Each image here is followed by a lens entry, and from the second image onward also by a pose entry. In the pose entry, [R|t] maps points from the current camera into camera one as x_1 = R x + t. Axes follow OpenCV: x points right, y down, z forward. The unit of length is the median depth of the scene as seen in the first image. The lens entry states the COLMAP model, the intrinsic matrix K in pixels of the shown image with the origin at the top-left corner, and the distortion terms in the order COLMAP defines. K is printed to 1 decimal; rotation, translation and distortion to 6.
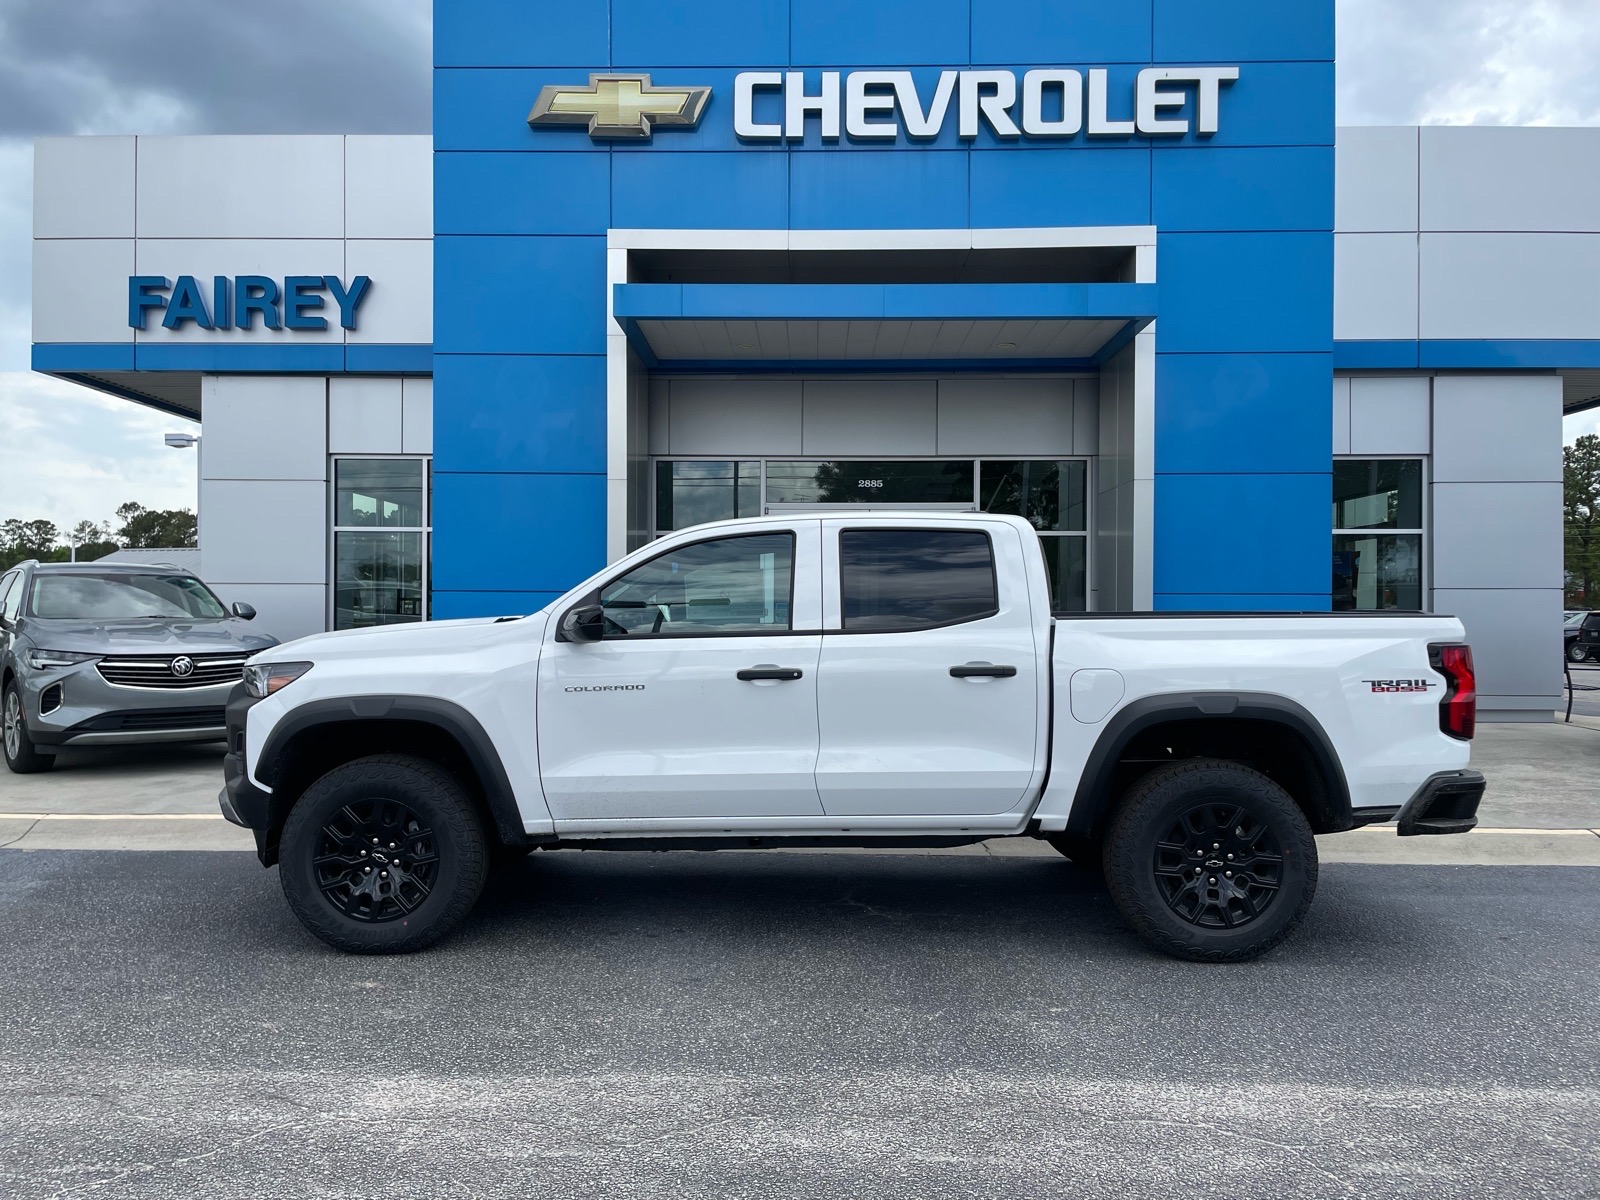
lens RADIAL K [[1217.0, 0, 800.0], [0, 1217.0, 600.0], [0, 0, 1]] dist [0.090305, -0.120558]
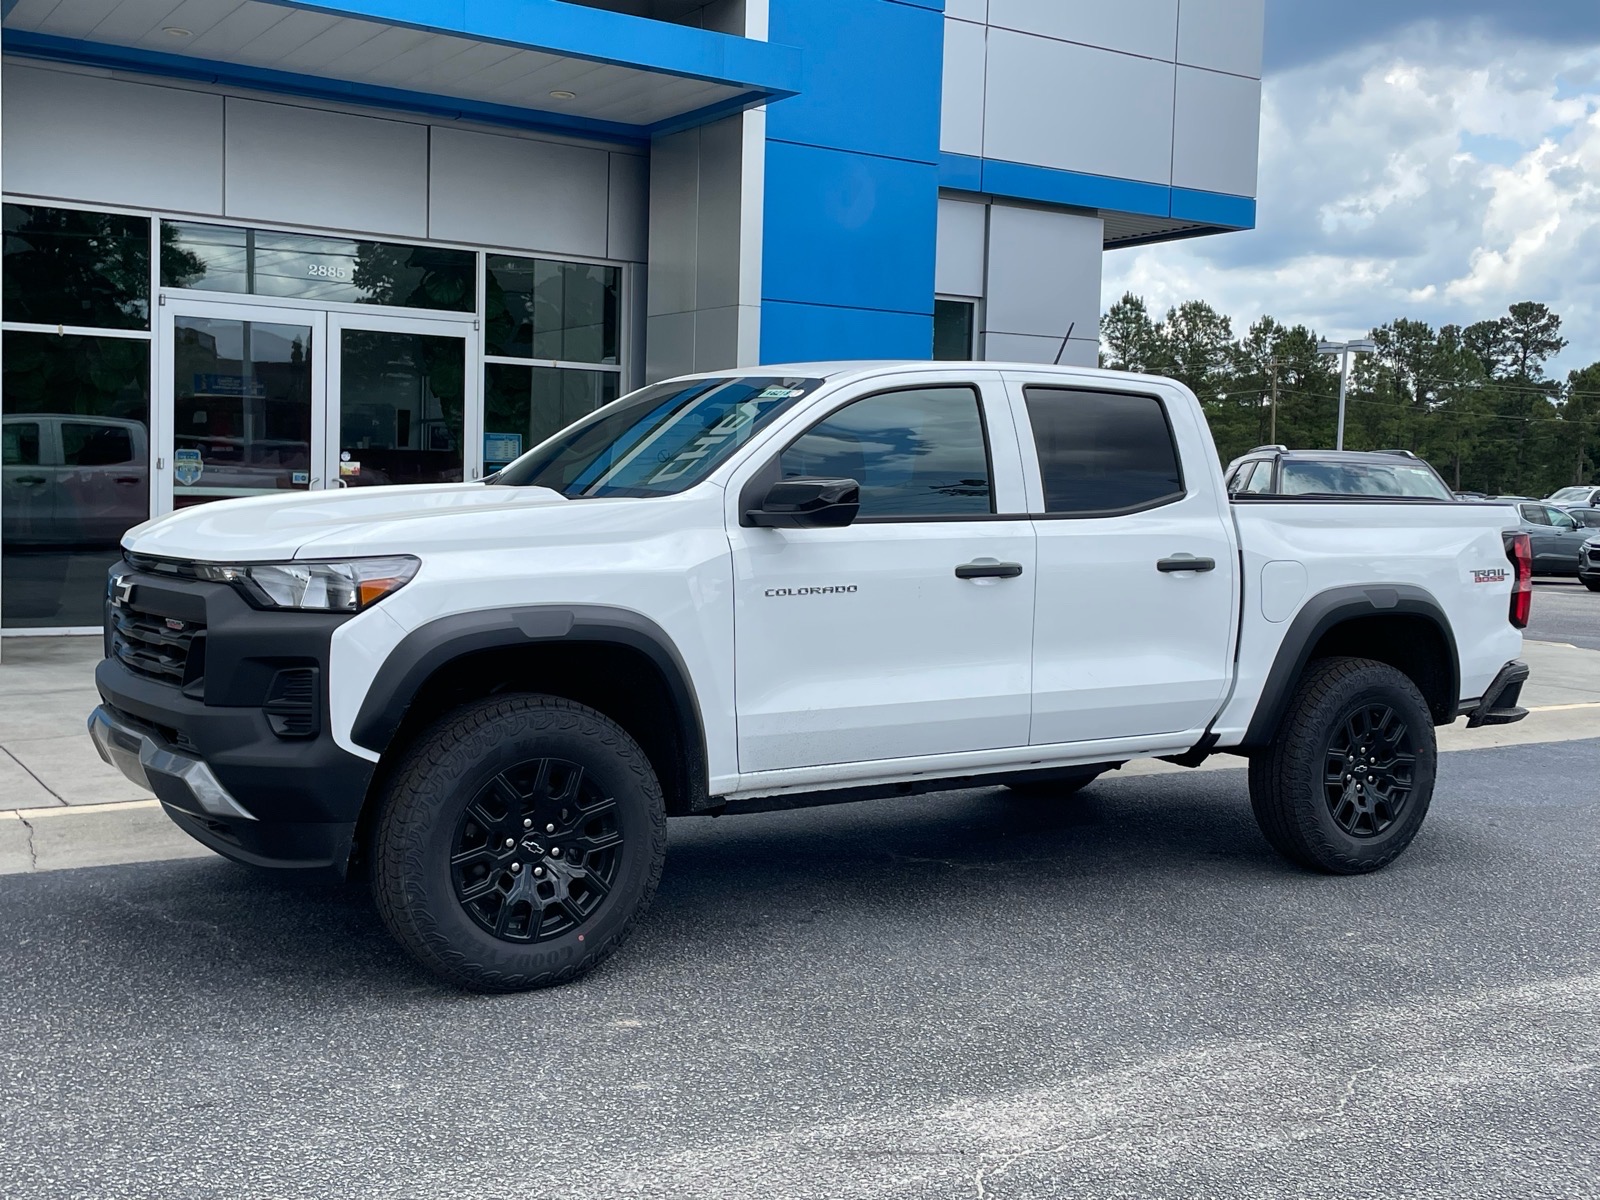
lens RADIAL K [[1783.4, 0, 835.2], [0, 1783.4, 569.4], [0, 0, 1]] dist [0.075098, -0.024493]
pose [[0.824934, -0.007442, 0.565180, -0.749843], [-0.031106, 0.997800, 0.058541, -0.003396], [-0.564372, -0.065873, 0.822888, 0.115626]]
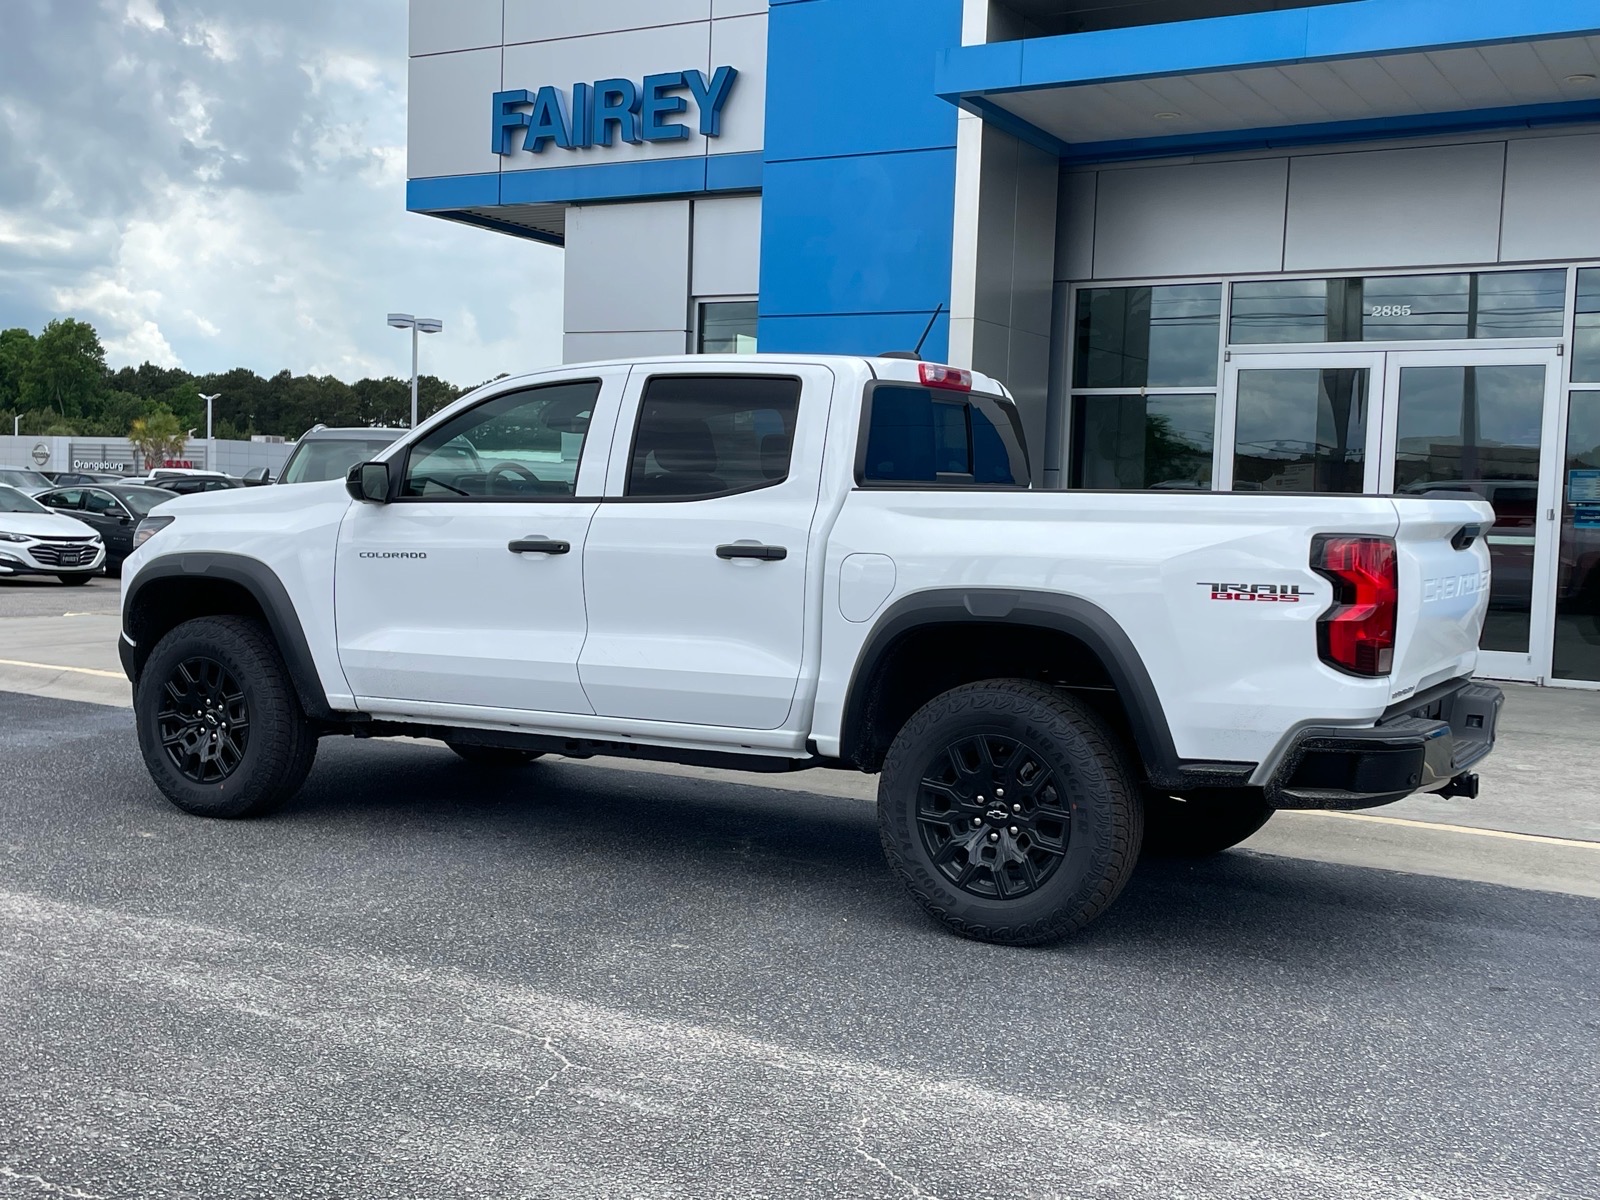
lens RADIAL K [[1825.8, 0, 800.0], [0, 1825.8, 600.0], [0, 0, 1]] dist [0.080369, -0.027212]
pose [[0.870629, 0.049072, -0.489486, 0.768093], [-0.022746, 0.997964, 0.059592, 0.017461], [0.491414, -0.040748, 0.869972, -0.034739]]
